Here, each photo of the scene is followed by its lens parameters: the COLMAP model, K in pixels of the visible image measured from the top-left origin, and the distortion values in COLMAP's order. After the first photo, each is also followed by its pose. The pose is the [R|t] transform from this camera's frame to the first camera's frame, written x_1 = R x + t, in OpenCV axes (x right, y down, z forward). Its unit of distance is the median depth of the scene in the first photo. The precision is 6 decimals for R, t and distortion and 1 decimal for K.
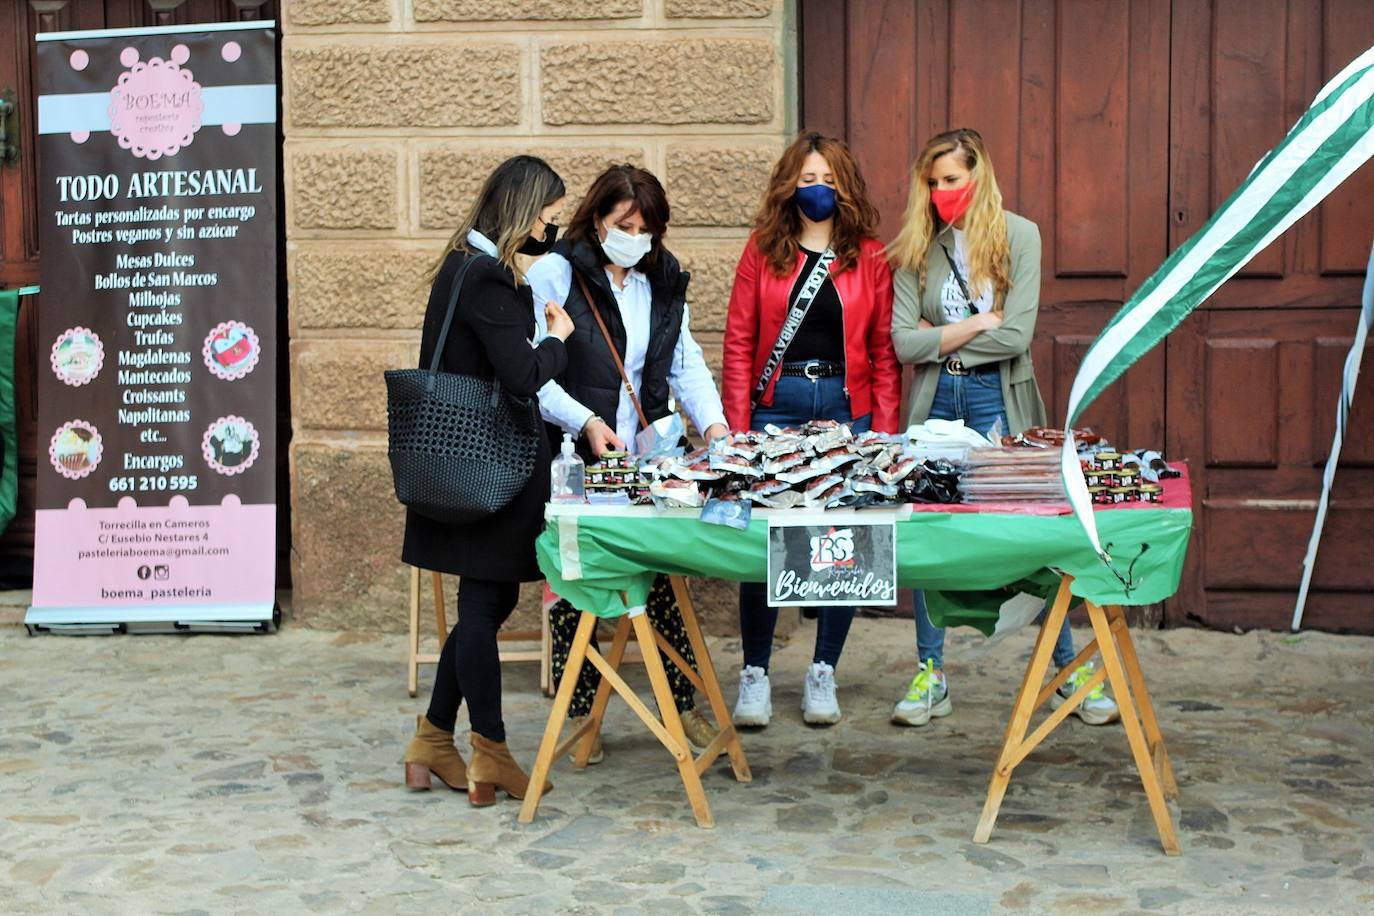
lens RADIAL K [[2612.1, 0, 687.0], [0, 2612.1, 458.0], [0, 0, 1]] dist [0.033817, 0.040473]
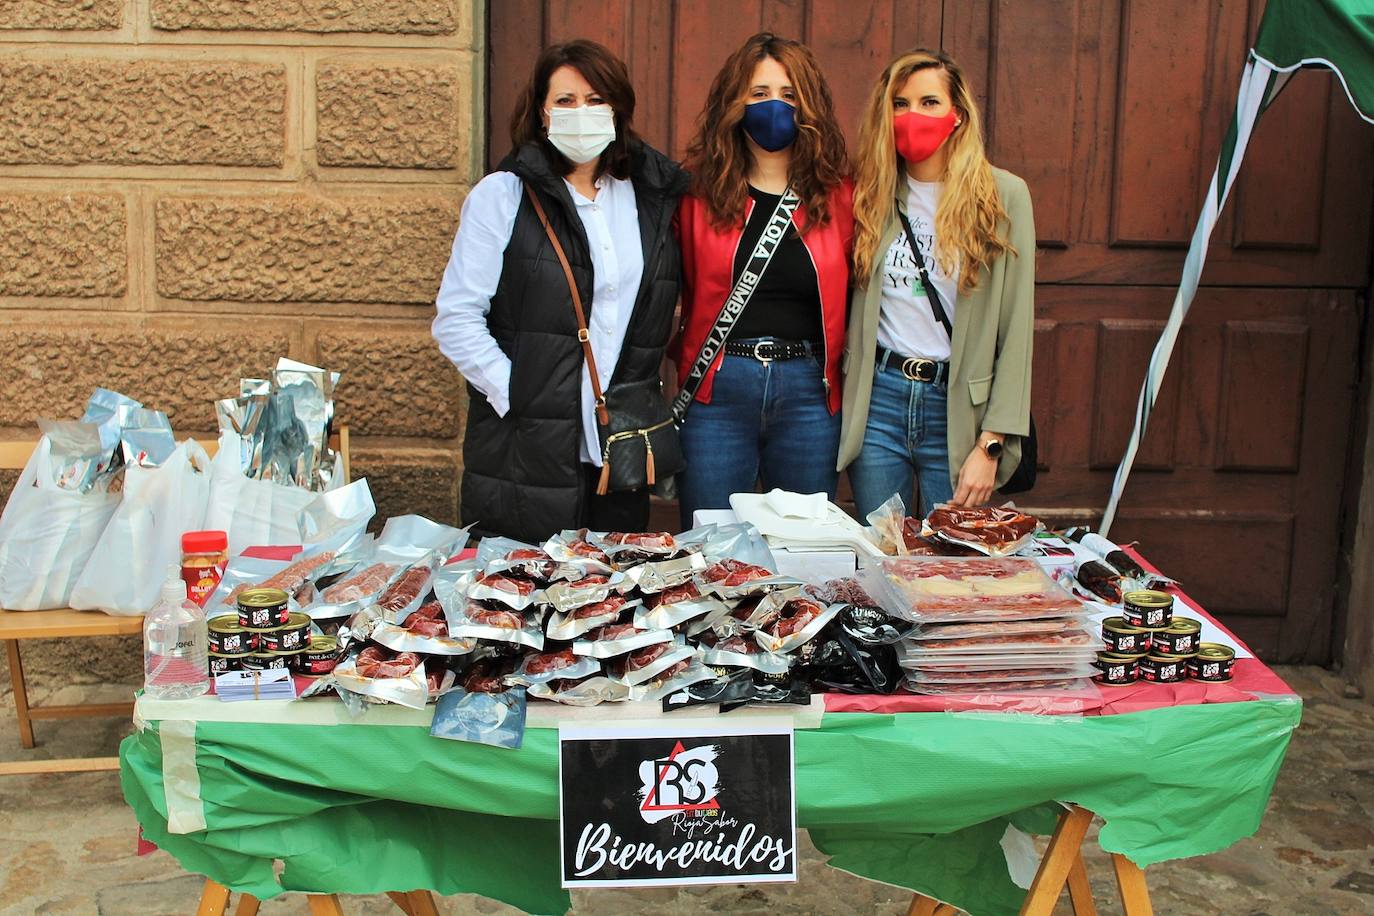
lens RADIAL K [[1766.4, 0, 687.0], [0, 1766.4, 458.0], [0, 0, 1]] dist [-0.152234, 0.194771]
pose [[0.974912, -0.010491, 0.222343, -0.016928], [-0.006886, 0.996989, 0.077234, -0.044096], [-0.222484, -0.076827, 0.971905, 0.474969]]
